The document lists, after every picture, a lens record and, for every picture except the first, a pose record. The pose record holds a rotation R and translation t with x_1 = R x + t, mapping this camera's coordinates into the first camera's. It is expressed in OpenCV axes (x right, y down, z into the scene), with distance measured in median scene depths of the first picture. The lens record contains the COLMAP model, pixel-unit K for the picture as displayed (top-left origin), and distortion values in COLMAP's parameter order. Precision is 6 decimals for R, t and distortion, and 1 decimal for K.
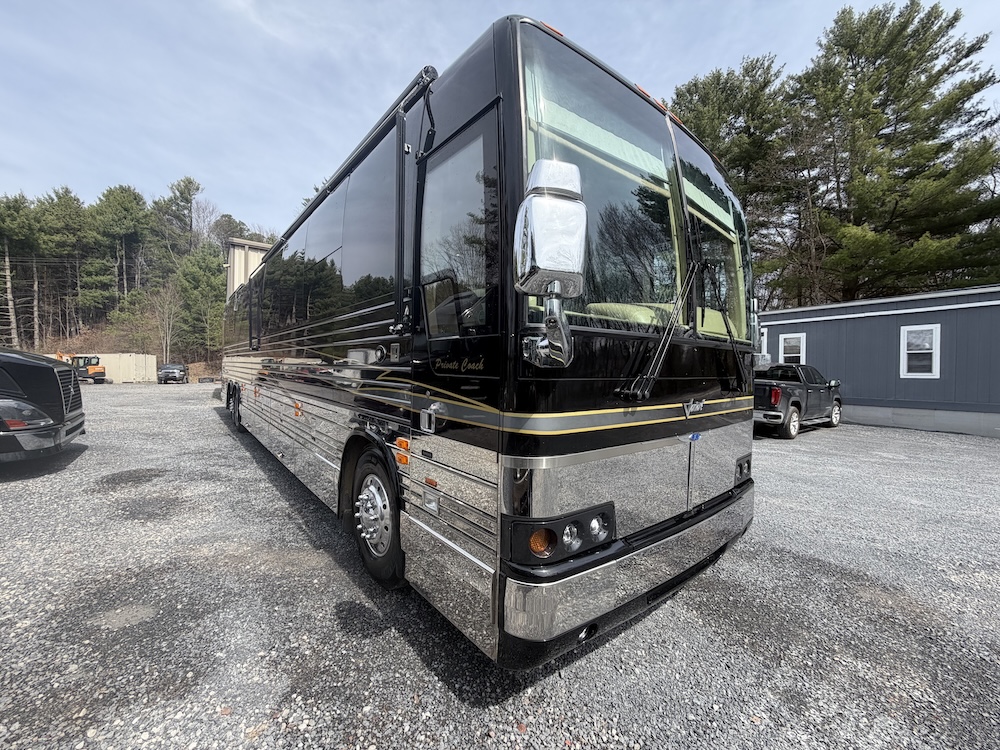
lens RADIAL K [[400.2, 0, 503.0], [0, 400.2, 377.4], [0, 0, 1]] dist [-0.004435, 0.000266]
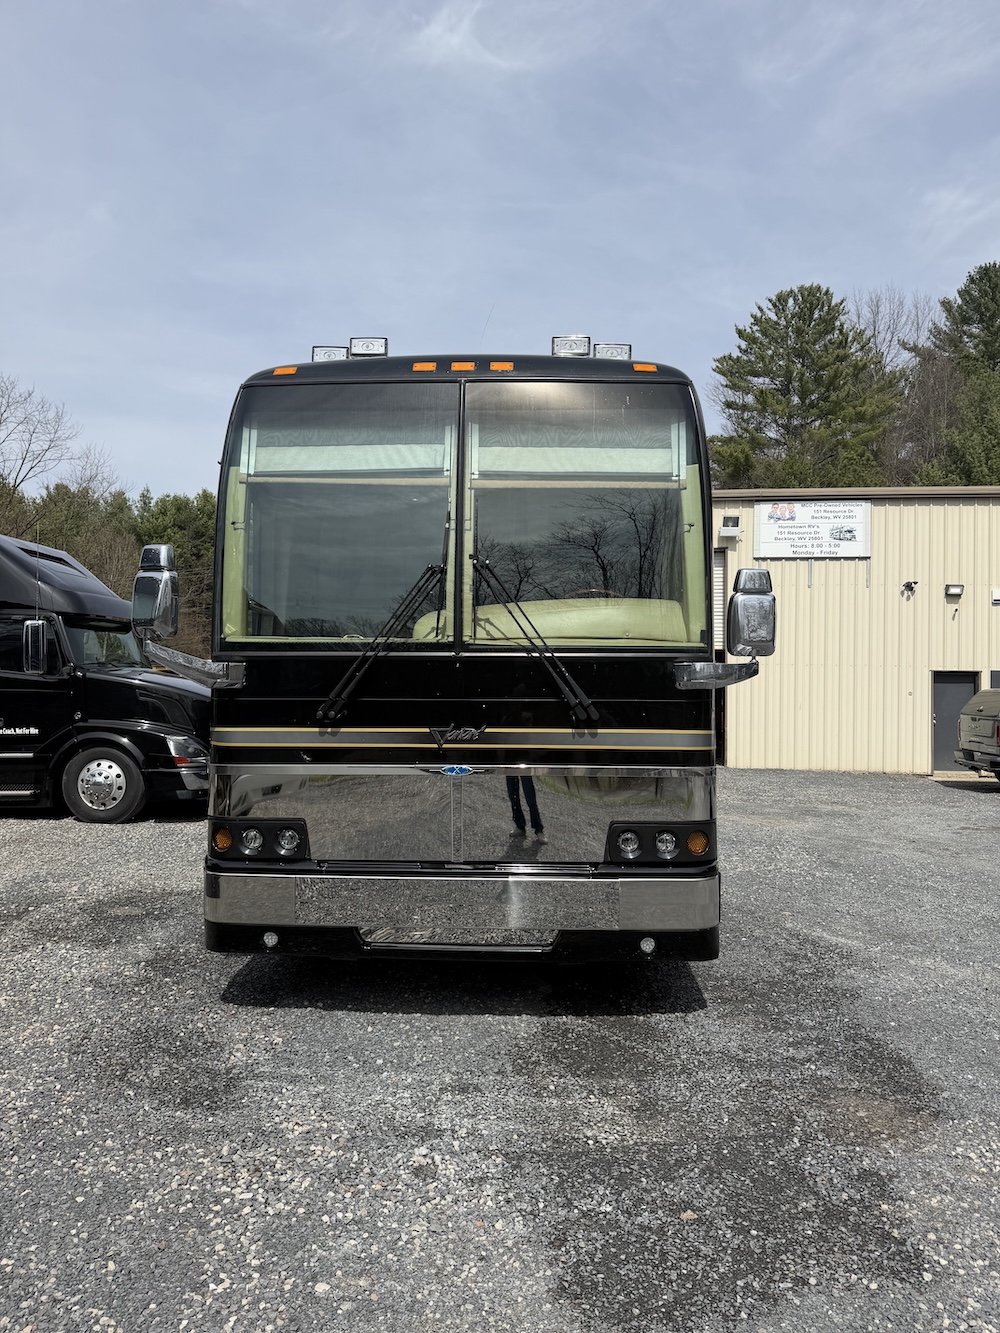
lens RADIAL K [[951.4, 0, 501.3], [0, 951.4, 656.8], [0, 0, 1]] dist [-0.004782, -0.014218]
pose [[0.748301, -0.037838, -0.662280, 1.897389], [-0.010499, 0.997571, -0.068856, 0.050423], [0.663277, 0.058478, 0.746086, -0.410243]]
